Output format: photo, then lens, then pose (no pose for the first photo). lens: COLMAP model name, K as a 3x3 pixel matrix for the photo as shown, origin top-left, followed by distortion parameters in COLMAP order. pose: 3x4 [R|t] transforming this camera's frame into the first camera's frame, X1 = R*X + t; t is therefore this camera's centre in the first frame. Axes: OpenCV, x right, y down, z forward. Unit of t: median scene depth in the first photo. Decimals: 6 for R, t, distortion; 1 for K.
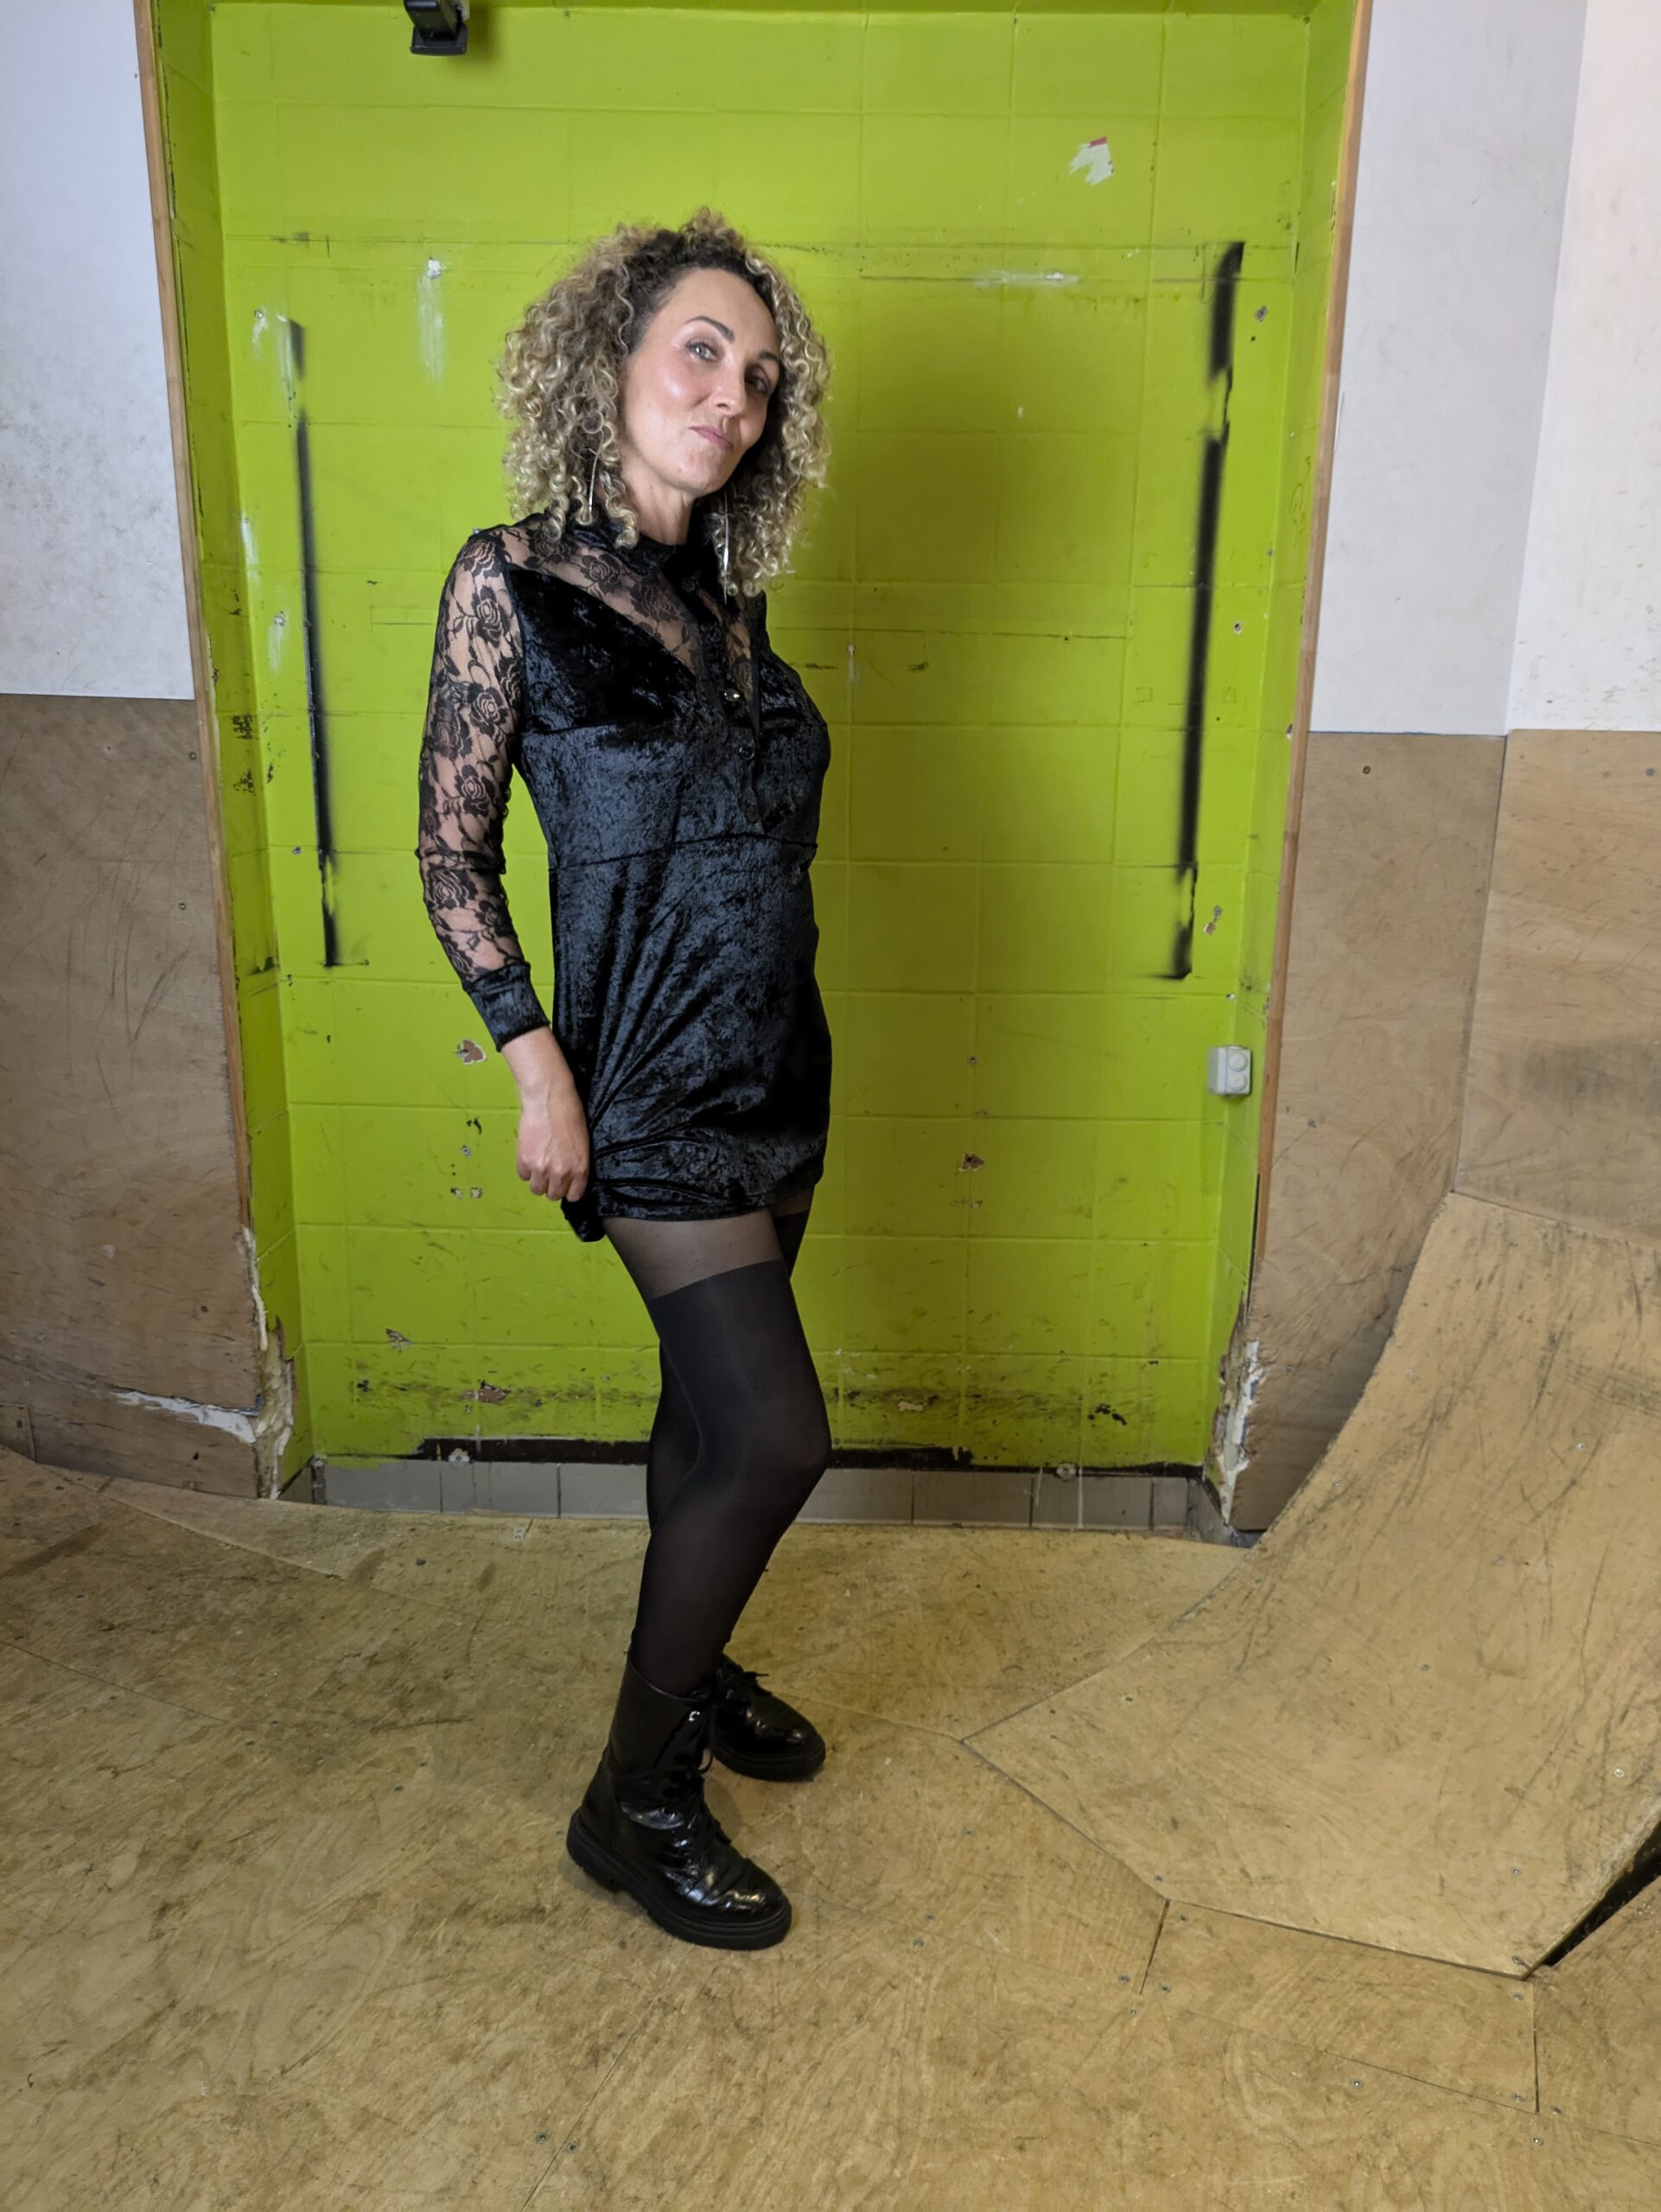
lens RADIAL K [[1637.2, 0, 839.8], [0, 1637.2, 1097.5], [0, 0, 1]] dist [0.050720, -0.056949]
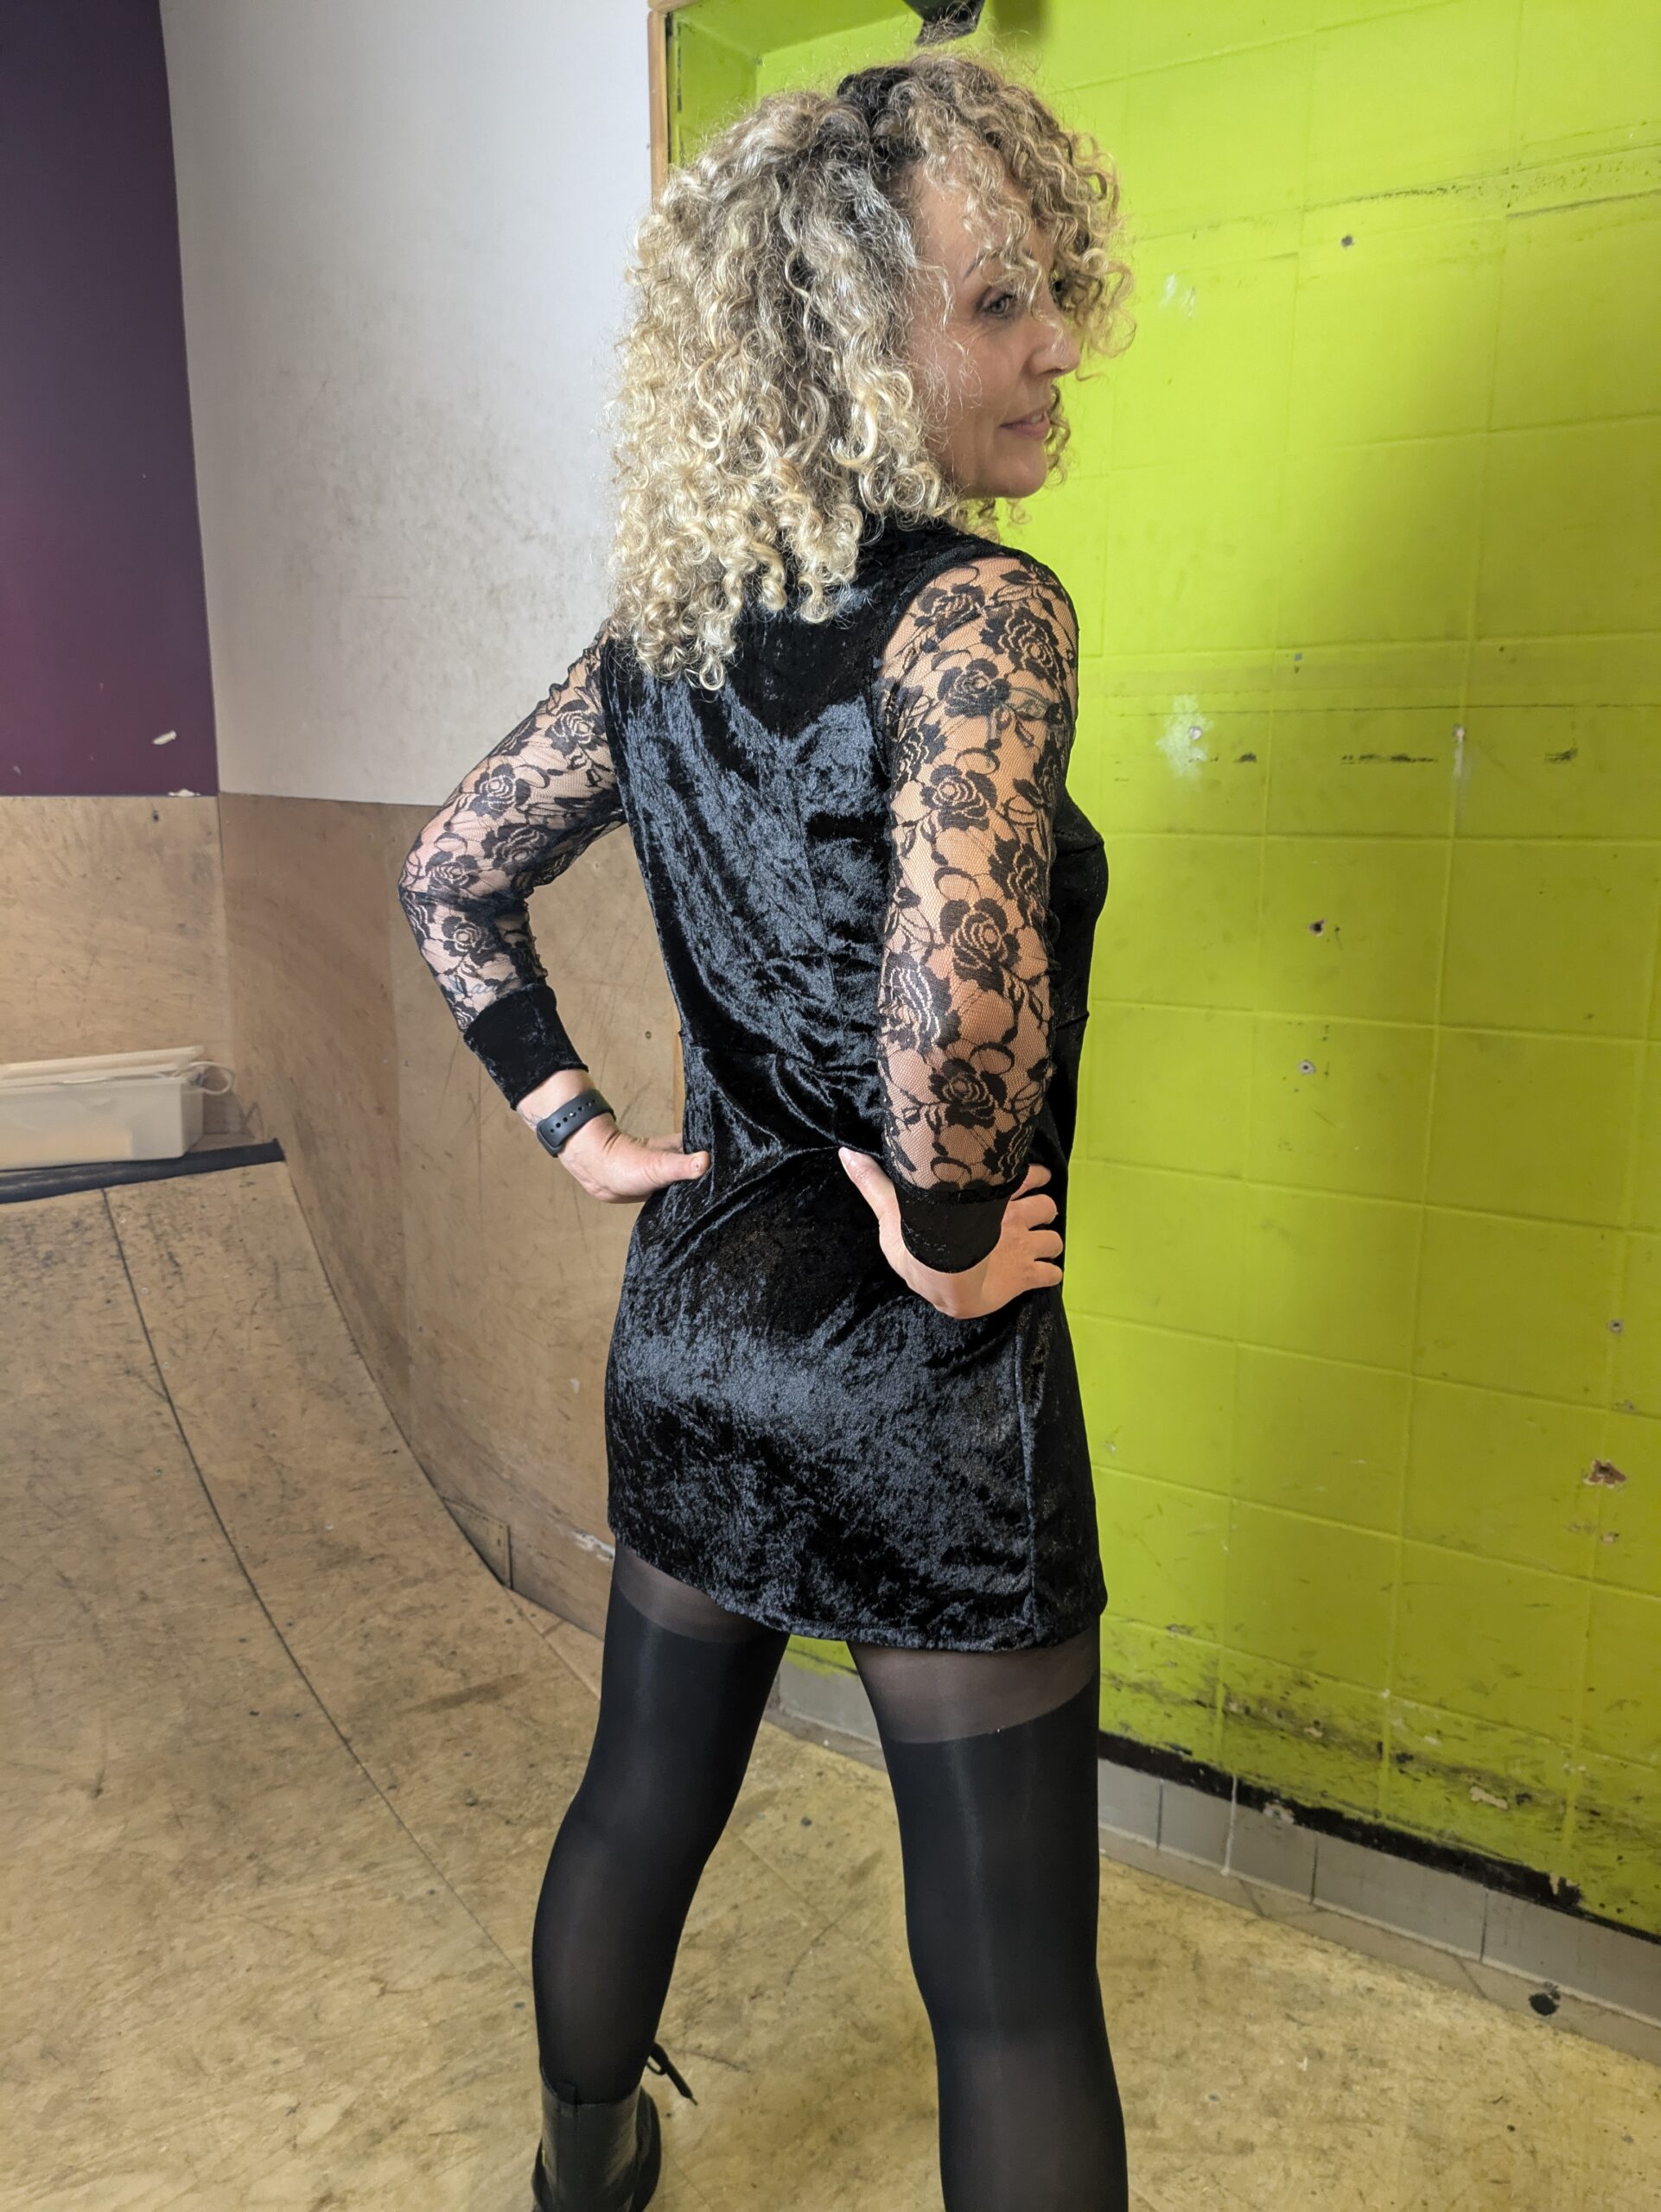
lens RADIAL K [[1651.9, 0, 765.9], [0, 1651.9, 1119.8], [0, 0, 1]] dist [0.047297, -0.056585]
pose [[0.852241, 0.090188, -0.515316, 0.145522], [-0.112878, 0.993526, -0.012798, -0.067045], [0.510826, 0.069075, 0.856904, 0.253390]]
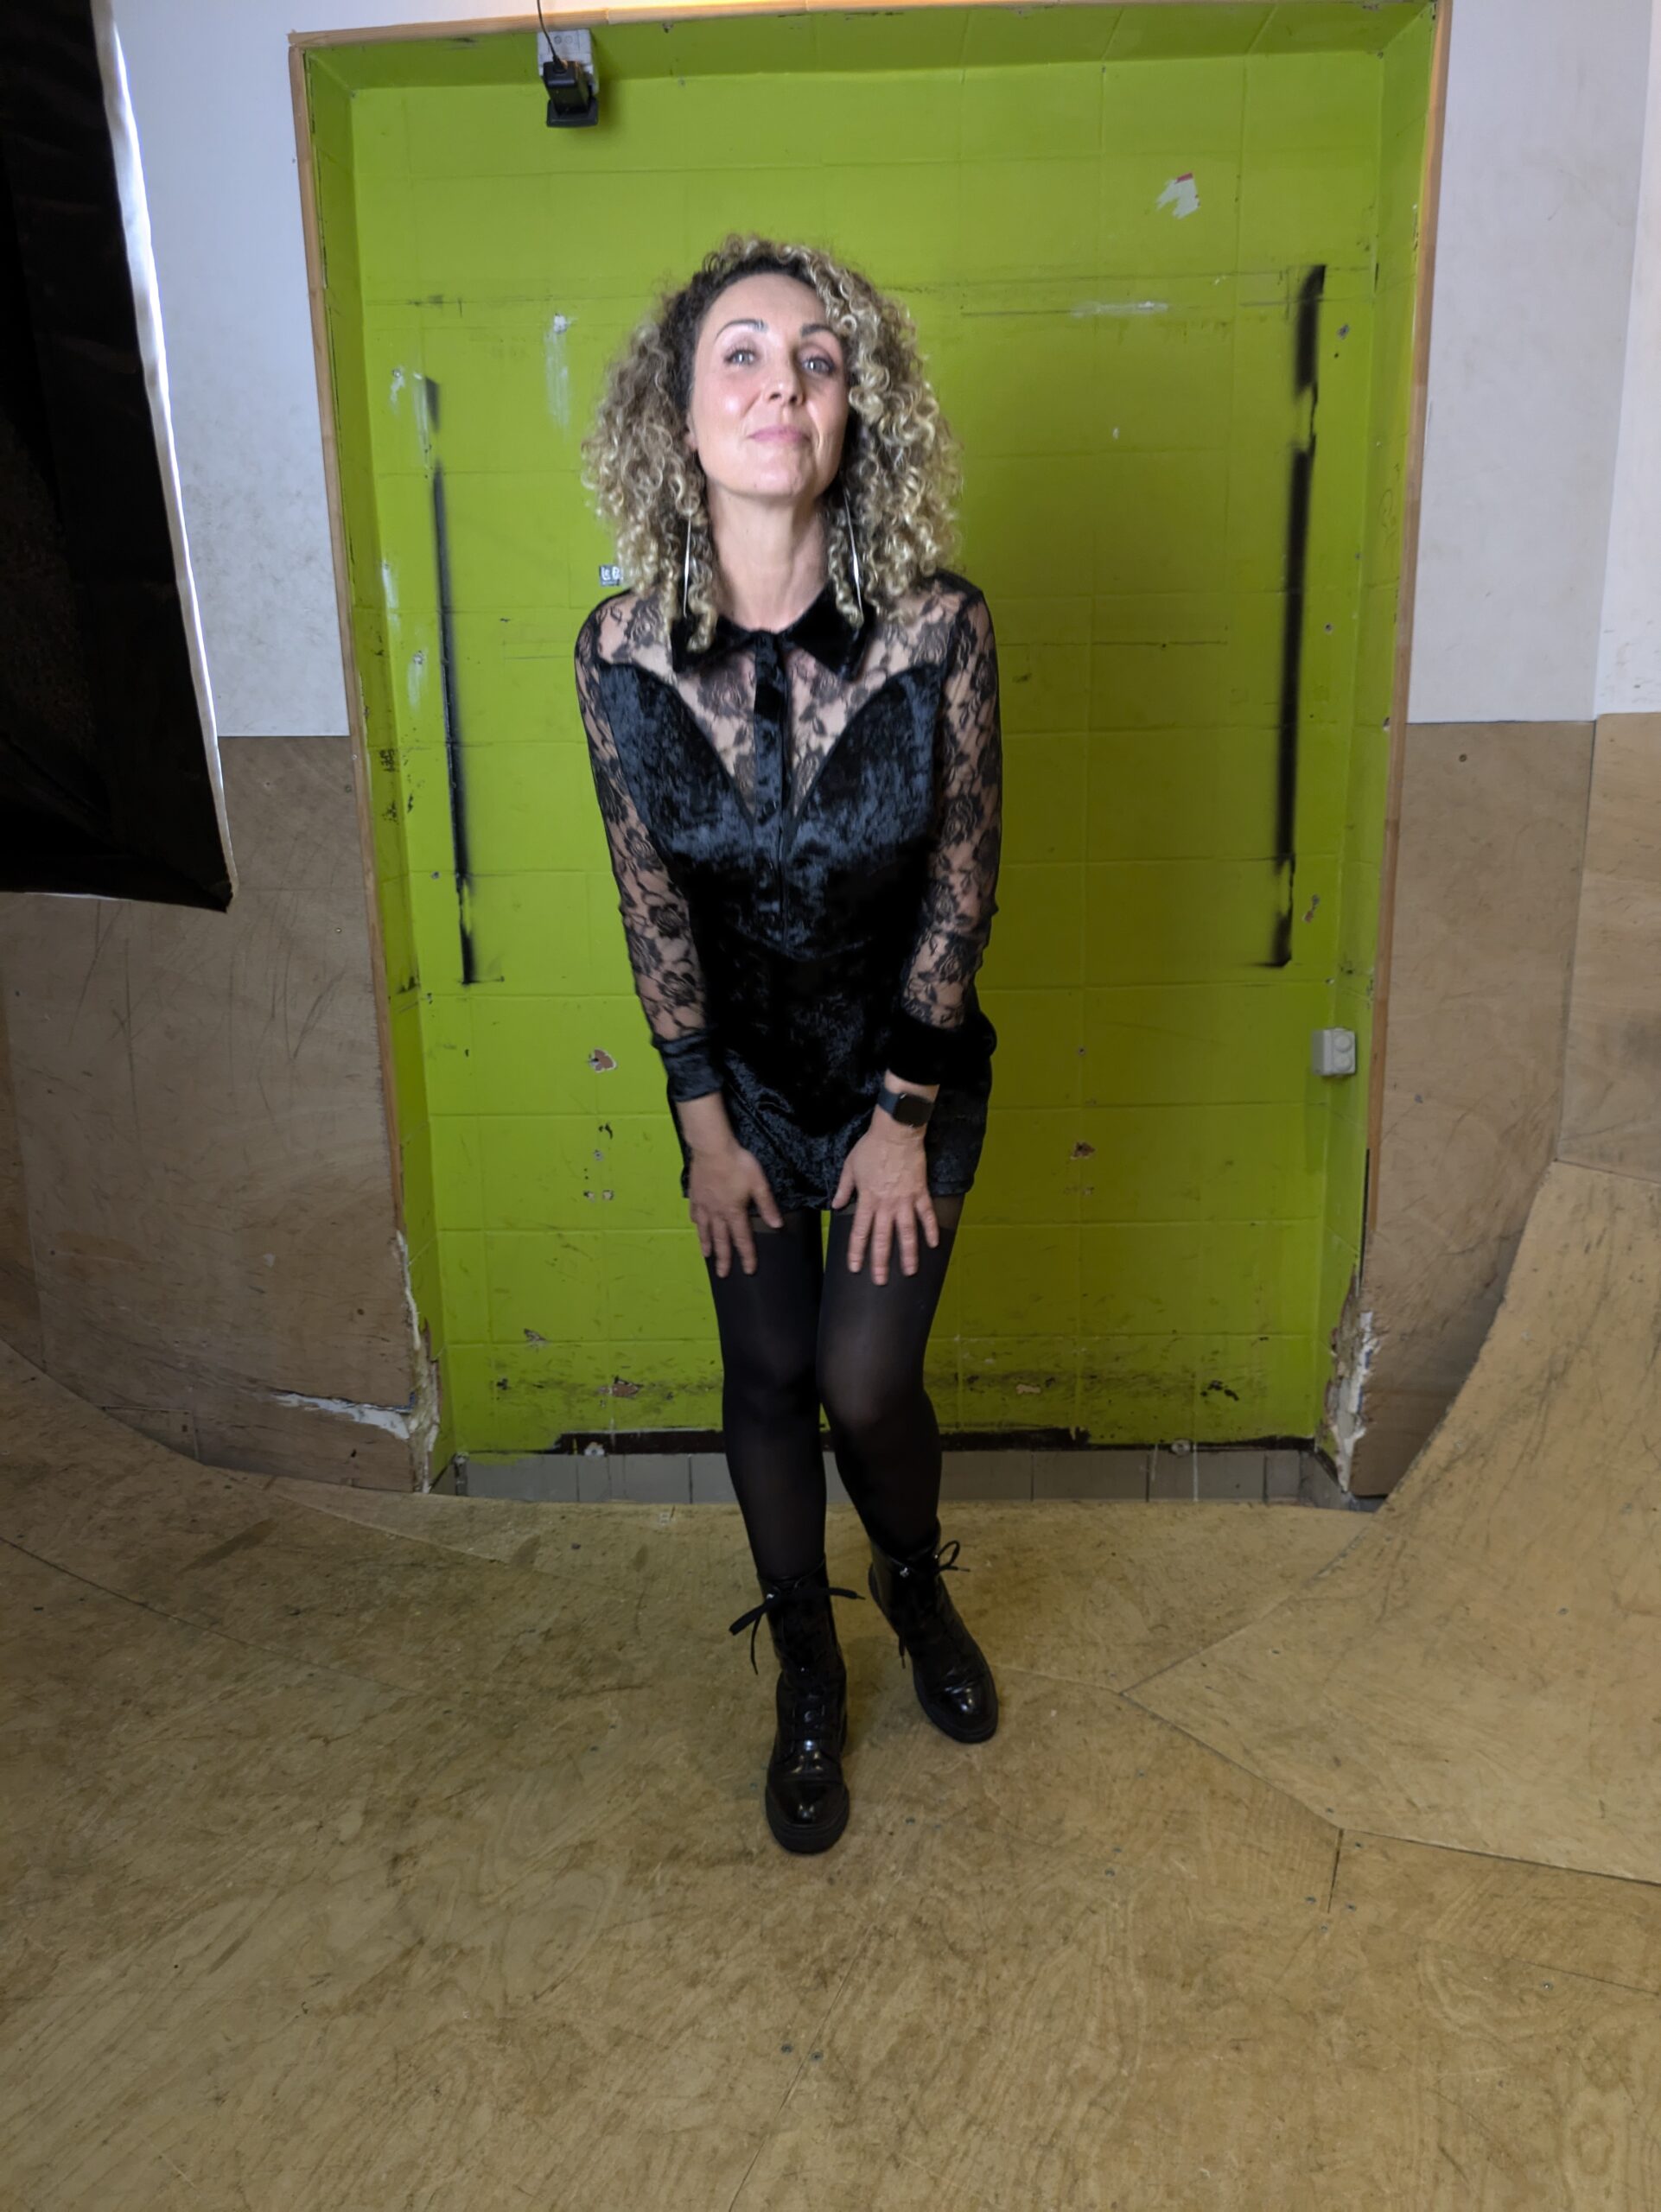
lens RADIAL K [[1633.5, 0, 816.6], [0, 1633.5, 1095.7], [0, 0, 1]] dist [0.036127, -0.041391]
pose [[0.999228, -0.033727, -0.020157, -0.076224], [0.033393, 0.999304, -0.016650, 0.019110], [0.020705, 0.015964, 0.999658, -0.047864]]
